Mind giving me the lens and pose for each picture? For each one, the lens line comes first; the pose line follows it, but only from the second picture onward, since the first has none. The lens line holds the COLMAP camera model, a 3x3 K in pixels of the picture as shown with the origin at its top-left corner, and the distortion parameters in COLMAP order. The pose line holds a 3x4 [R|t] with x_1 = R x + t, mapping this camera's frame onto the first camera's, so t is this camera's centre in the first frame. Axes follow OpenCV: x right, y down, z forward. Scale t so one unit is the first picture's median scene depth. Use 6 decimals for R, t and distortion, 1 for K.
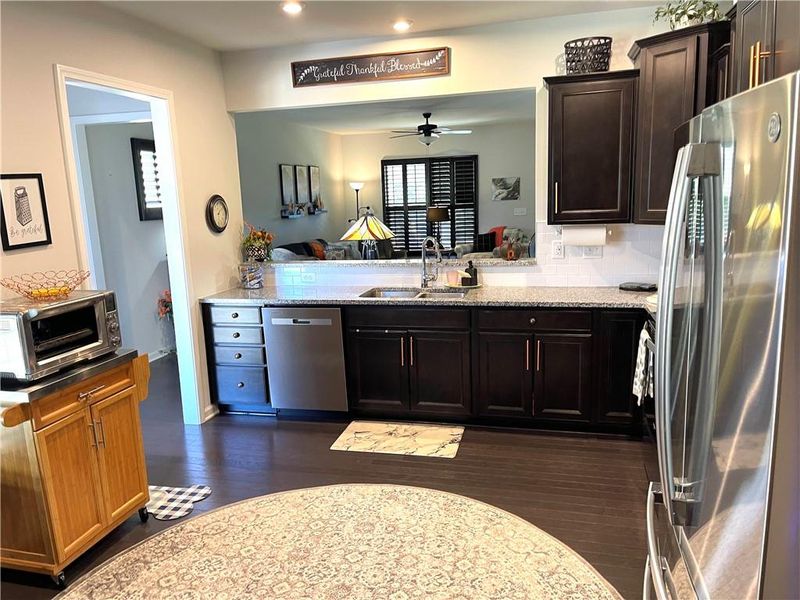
lens RADIAL K [[608.4, 0, 398.3], [0, 608.4, 300.5], [0, 0, 1]] dist [0.057184, -0.006413]
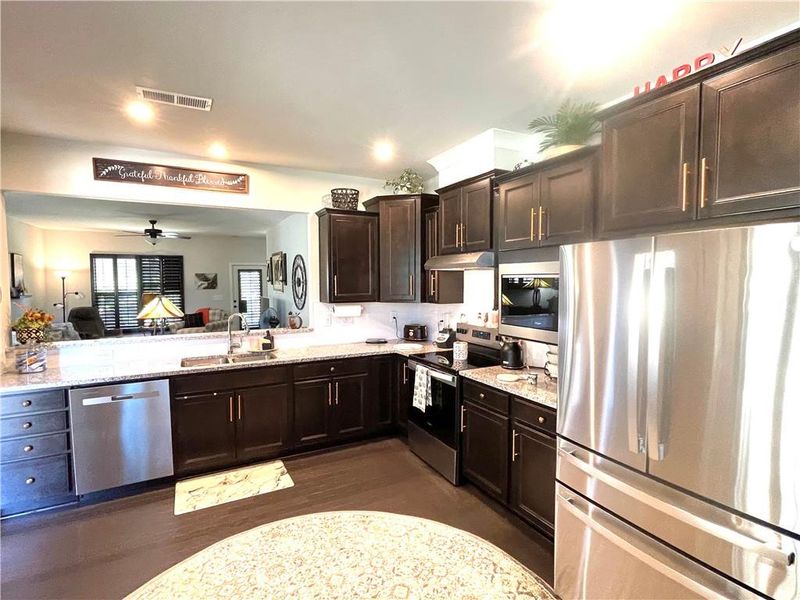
lens RADIAL K [[391.9, 0, 398.7], [0, 391.9, 301.0], [0, 0, 1]] dist [0.002100, 0.000567]
pose [[0.744742, -0.001693, 0.667350, -0.238745], [0.095214, 0.990036, -0.103745, -0.012925], [-0.660525, 0.140805, 0.737483, 0.169454]]
